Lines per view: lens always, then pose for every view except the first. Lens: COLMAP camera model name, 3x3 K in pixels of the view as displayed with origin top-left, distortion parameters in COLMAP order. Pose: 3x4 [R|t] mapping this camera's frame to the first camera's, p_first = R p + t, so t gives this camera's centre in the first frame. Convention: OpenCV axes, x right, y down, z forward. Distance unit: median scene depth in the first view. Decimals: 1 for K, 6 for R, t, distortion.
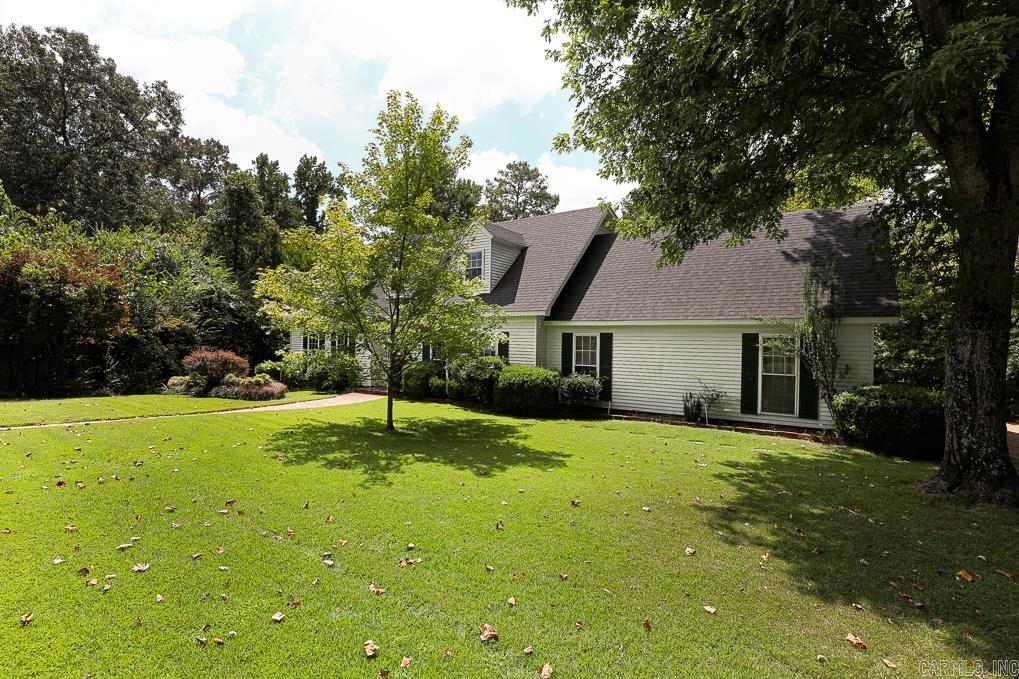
lens RADIAL K [[462.4, 0, 509.1], [0, 462.4, 342.0], [0, 0, 1]] dist [-0.025894, 0.008771]
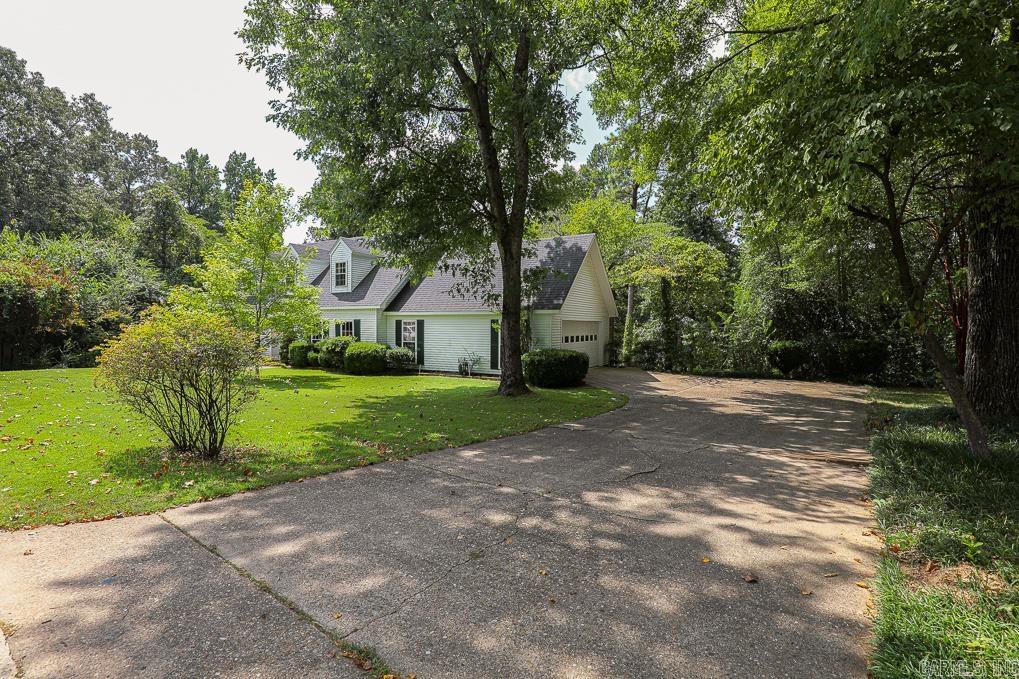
lens RADIAL K [[464.9, 0, 509.5], [0, 464.9, 339.5], [0, 0, 1]] dist [-0.034525, 0.012388]
pose [[0.995466, -0.013708, 0.094122, 0.192310], [0.010950, 0.999497, 0.029757, 0.001625], [-0.094482, -0.028592, 0.995116, -0.288508]]
